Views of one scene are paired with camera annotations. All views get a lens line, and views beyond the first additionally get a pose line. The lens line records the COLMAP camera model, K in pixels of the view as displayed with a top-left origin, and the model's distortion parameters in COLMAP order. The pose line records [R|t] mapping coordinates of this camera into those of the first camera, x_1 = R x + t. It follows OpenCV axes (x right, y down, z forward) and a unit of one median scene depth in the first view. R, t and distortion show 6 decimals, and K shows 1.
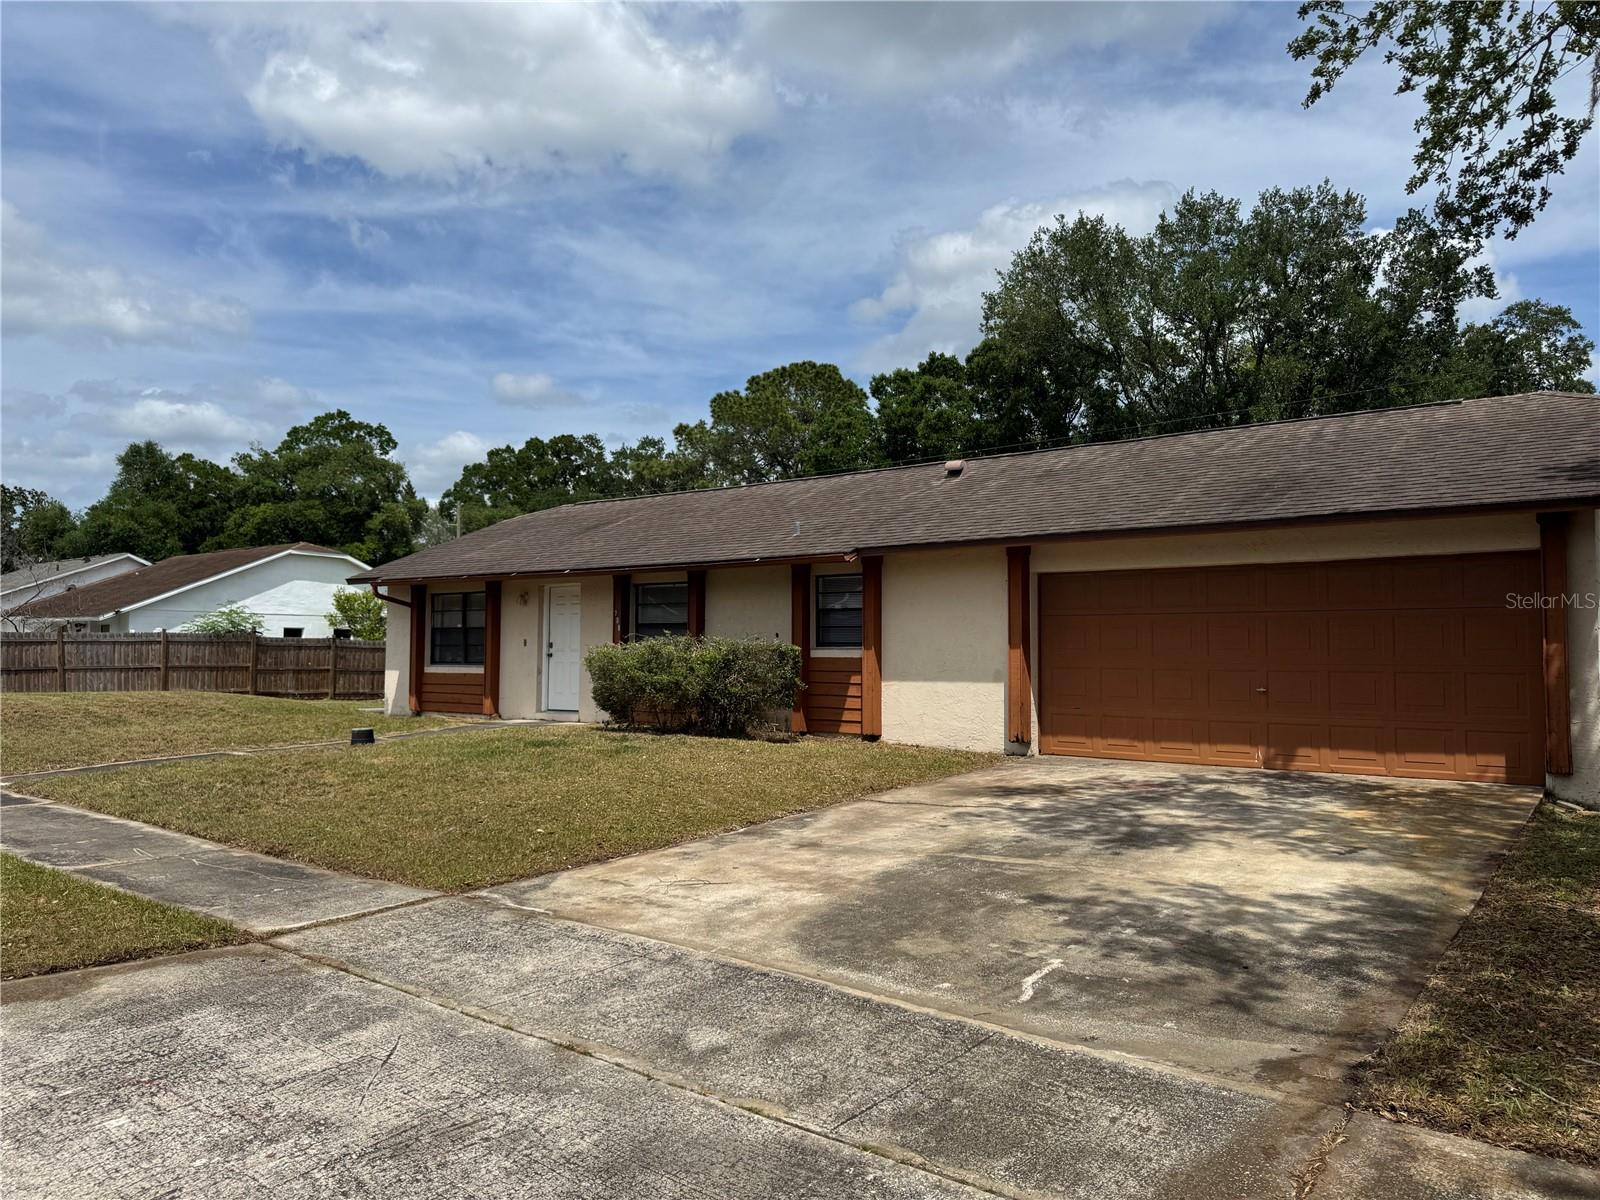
lens RADIAL K [[1127.5, 0, 799.4], [0, 1127.5, 604.9], [0, 0, 1]] dist [0.060267, -0.070366]
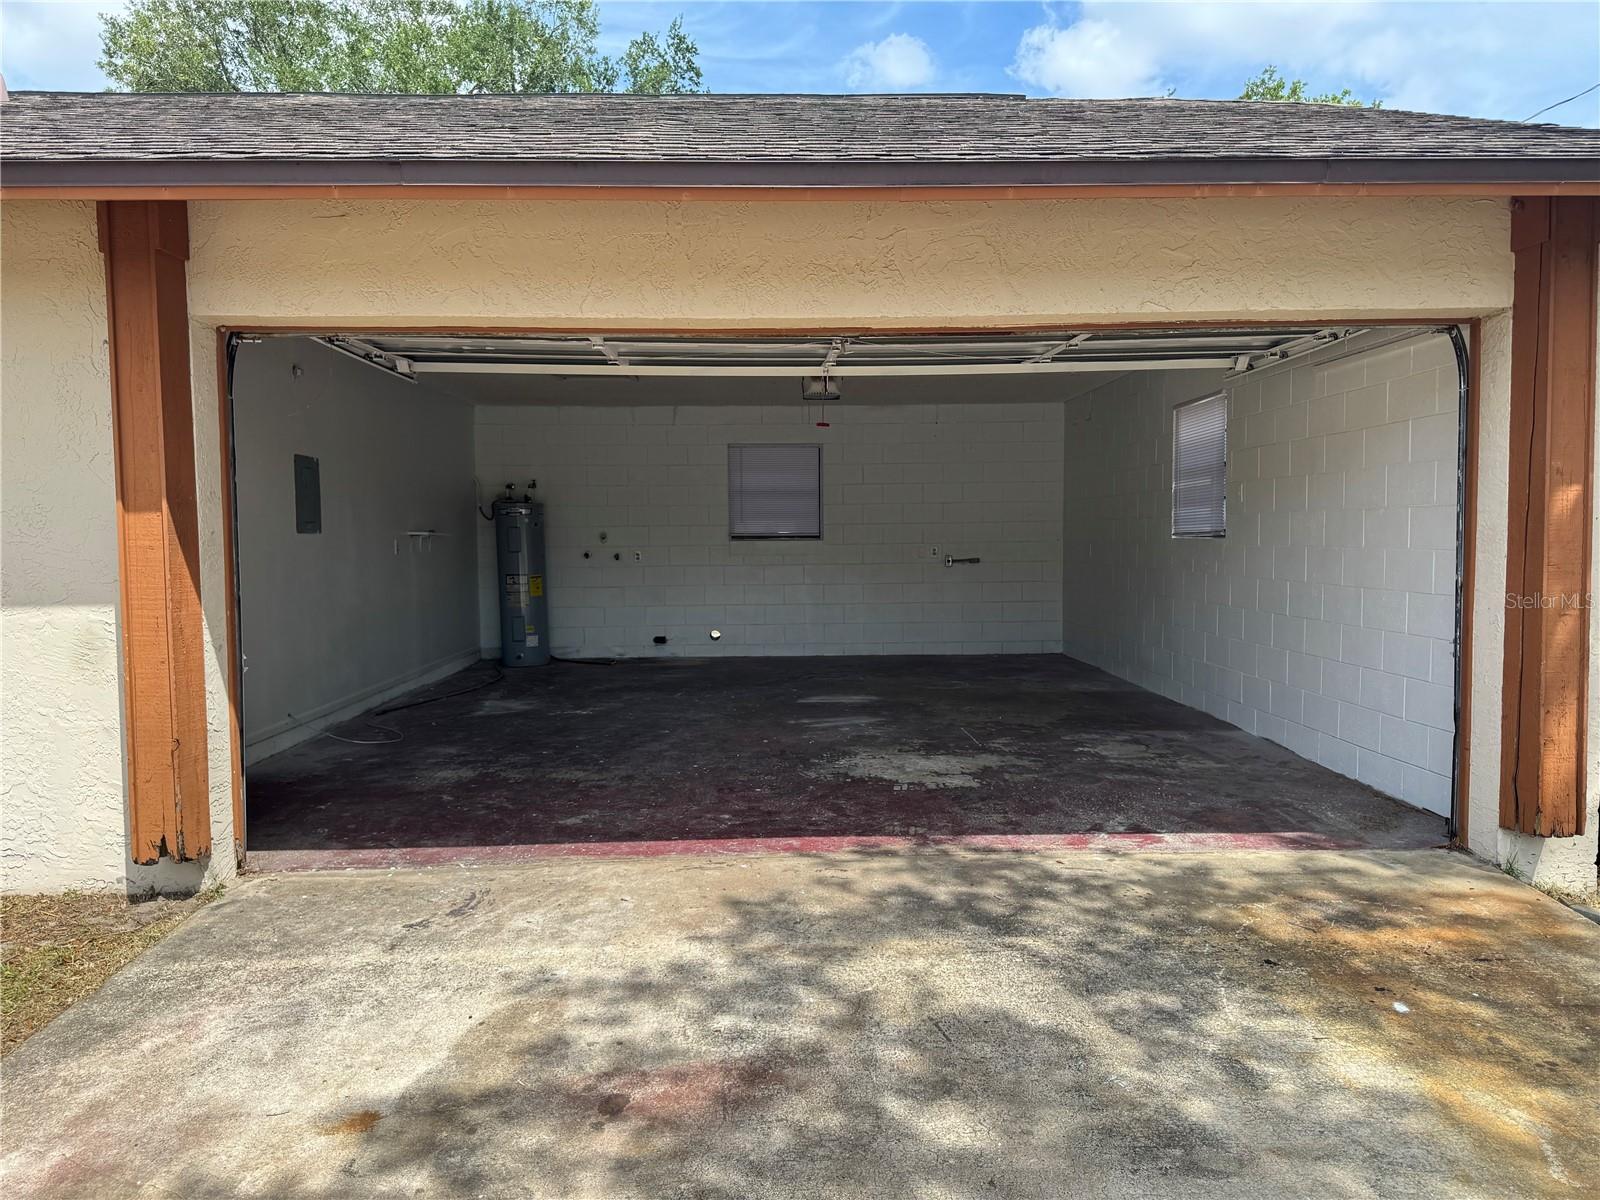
lens RADIAL K [[1127.5, 0, 799.4], [0, 1127.5, 604.9], [0, 0, 1]] dist [0.060267, -0.070366]
pose [[0.773066, -0.052899, 0.632116, 0.128646], [-0.018055, 0.994278, 0.105287, 0.014039], [-0.634068, -0.092807, 0.767687, 0.632454]]
